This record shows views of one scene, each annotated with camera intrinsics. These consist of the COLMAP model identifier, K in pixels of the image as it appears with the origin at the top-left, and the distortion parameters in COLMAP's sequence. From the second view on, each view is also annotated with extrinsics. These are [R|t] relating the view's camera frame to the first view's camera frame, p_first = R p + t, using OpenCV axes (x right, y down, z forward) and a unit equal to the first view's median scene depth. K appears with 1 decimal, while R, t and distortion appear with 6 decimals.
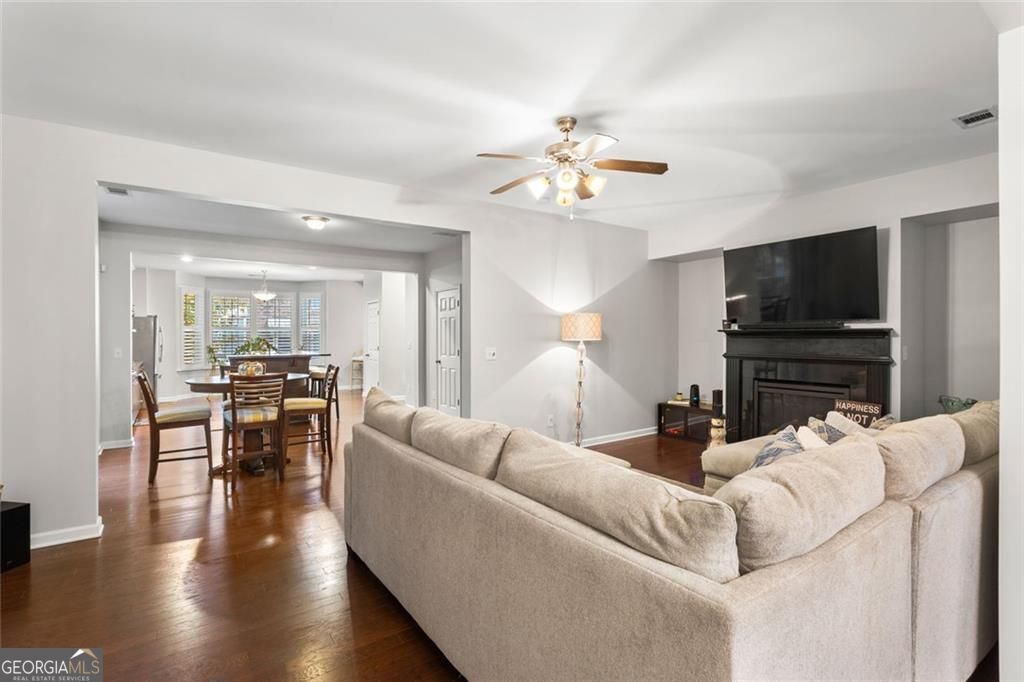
lens RADIAL K [[490.4, 0, 505.2], [0, 490.4, 344.0], [0, 0, 1]] dist [0.000507, 0.001692]
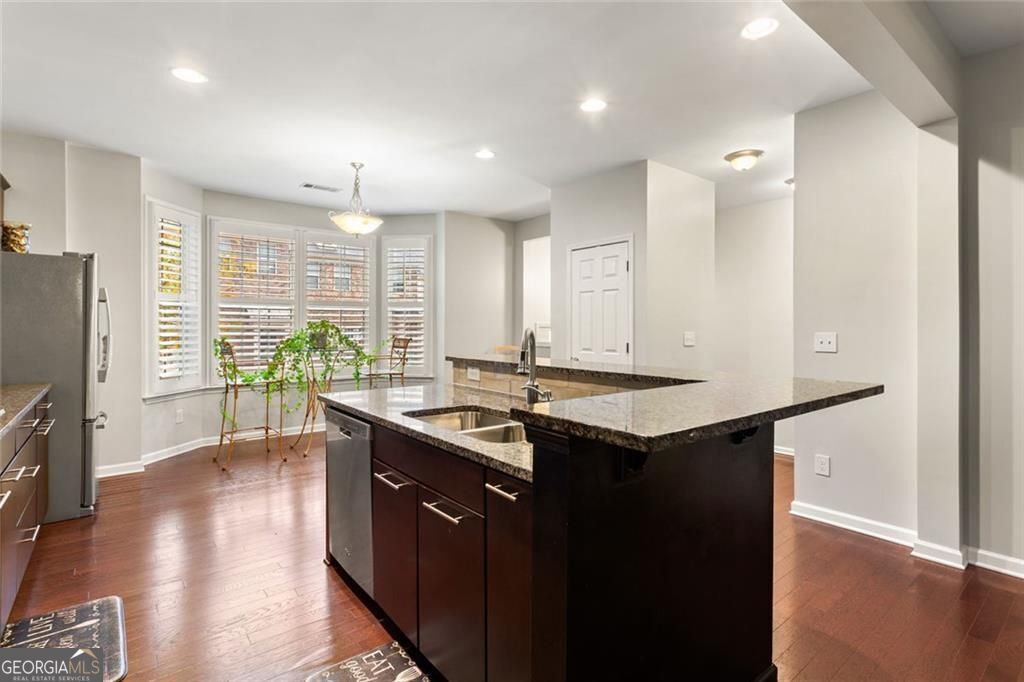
lens RADIAL K [[490.4, 0, 504.6], [0, 490.4, 339.2], [0, 0, 1]] dist [0.000507, 0.001692]
pose [[0.997254, 0.007187, 0.073703, -0.397830], [-0.008903, 0.999696, 0.022973, -0.008291], [-0.073516, -0.023566, 0.997016, 0.566101]]
